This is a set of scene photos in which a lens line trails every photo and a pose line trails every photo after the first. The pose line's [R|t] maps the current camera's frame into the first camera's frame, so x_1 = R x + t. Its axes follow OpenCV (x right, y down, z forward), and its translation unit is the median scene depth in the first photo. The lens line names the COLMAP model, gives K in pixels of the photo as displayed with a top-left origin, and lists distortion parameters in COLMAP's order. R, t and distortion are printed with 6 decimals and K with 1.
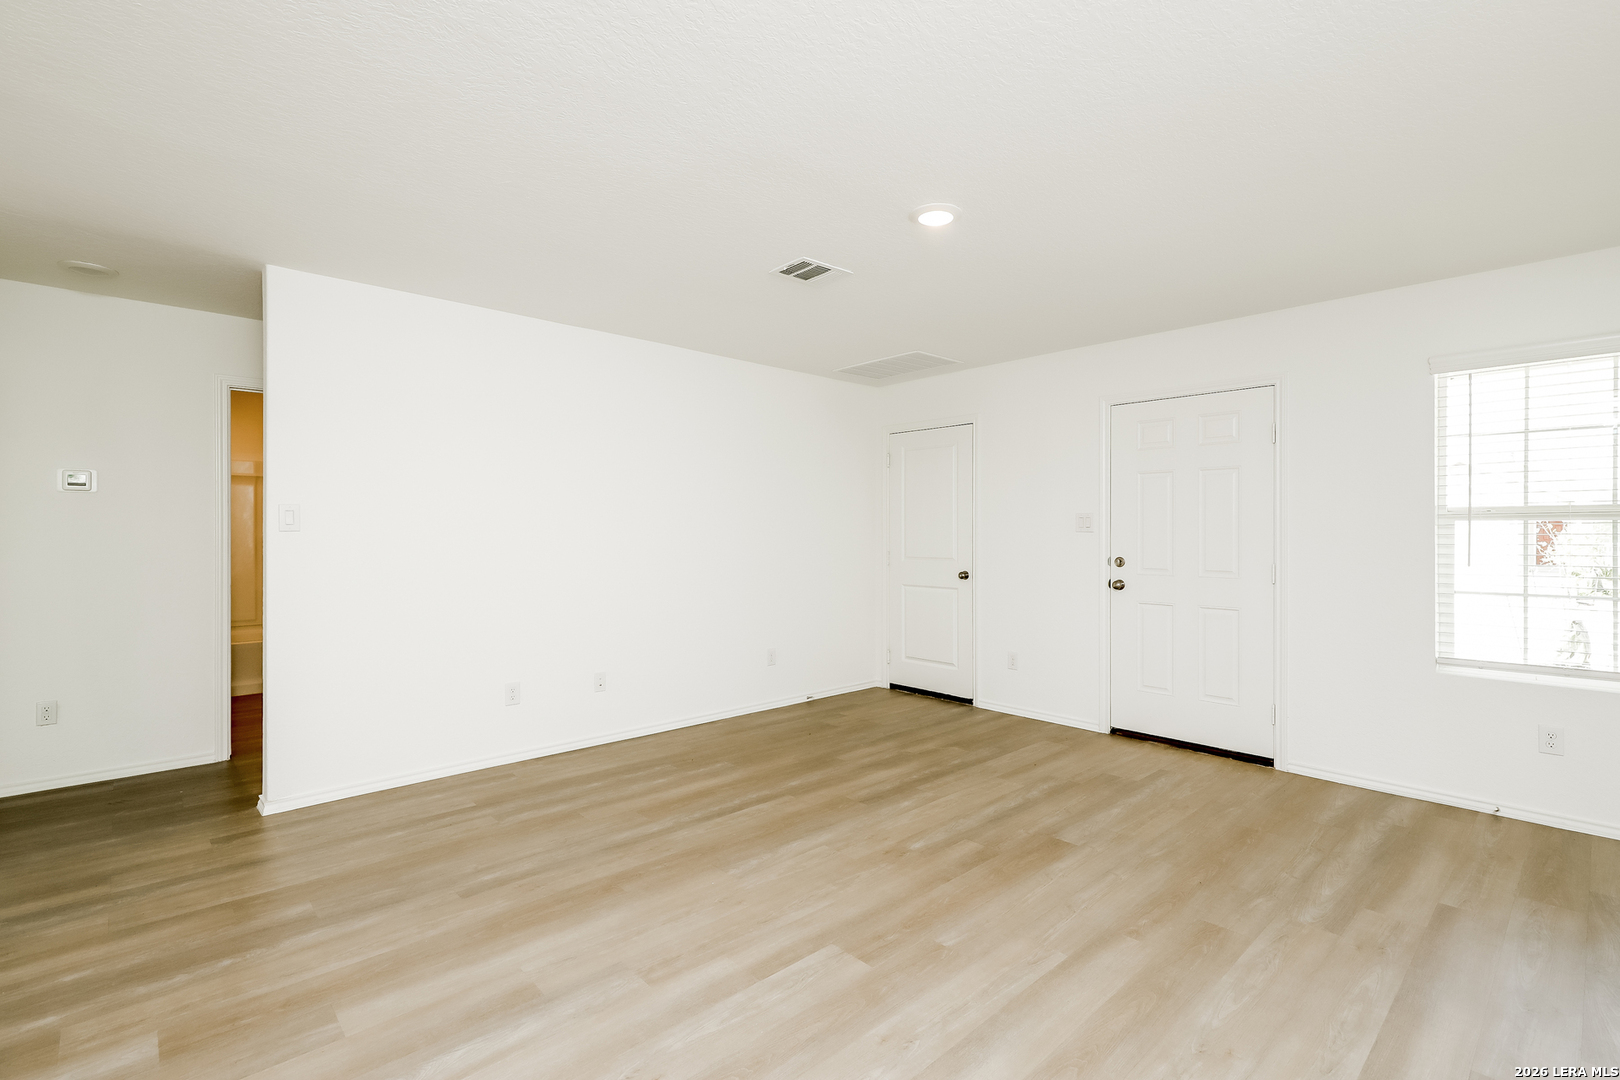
lens RADIAL K [[738.0, 0, 822.7], [0, 738.0, 535.2], [0, 0, 1]] dist [0.002968, 0.000068]
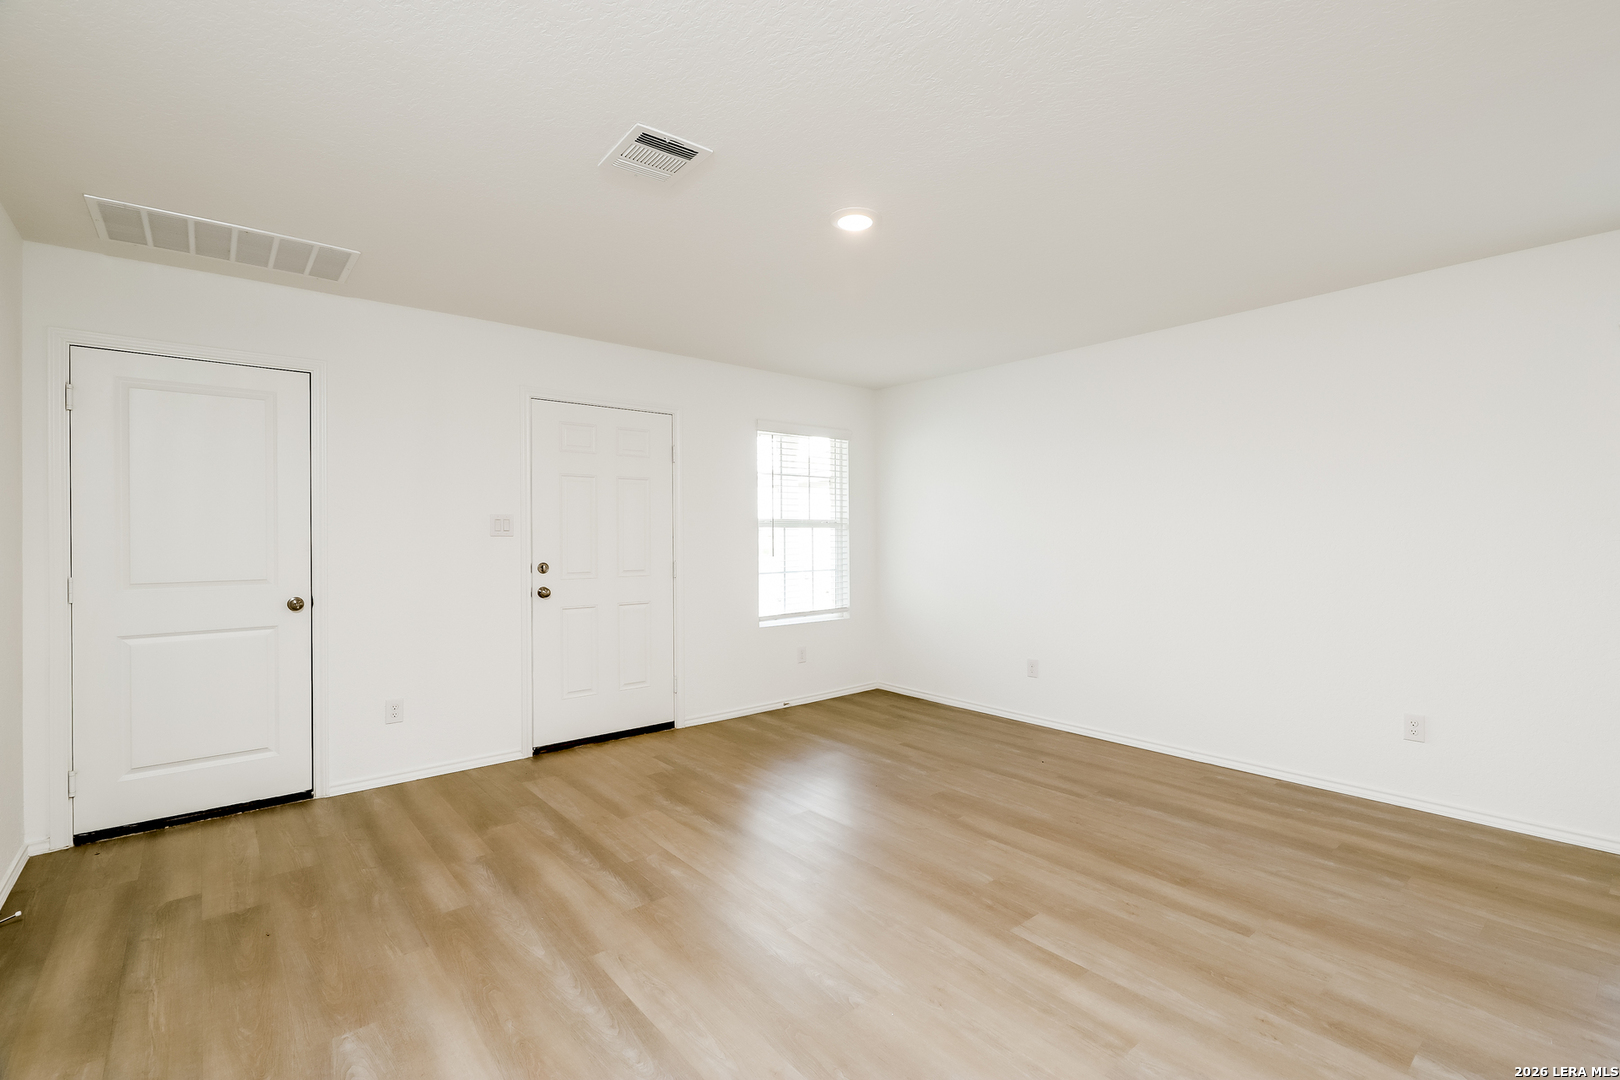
lens RADIAL K [[738.0, 0, 822.7], [0, 738.0, 535.2], [0, 0, 1]] dist [0.002968, 0.000068]
pose [[0.048931, -0.002669, 0.998799, -0.638172], [0.009822, 0.999949, 0.002191, -0.004813], [-0.998754, 0.009703, 0.048955, 0.742957]]
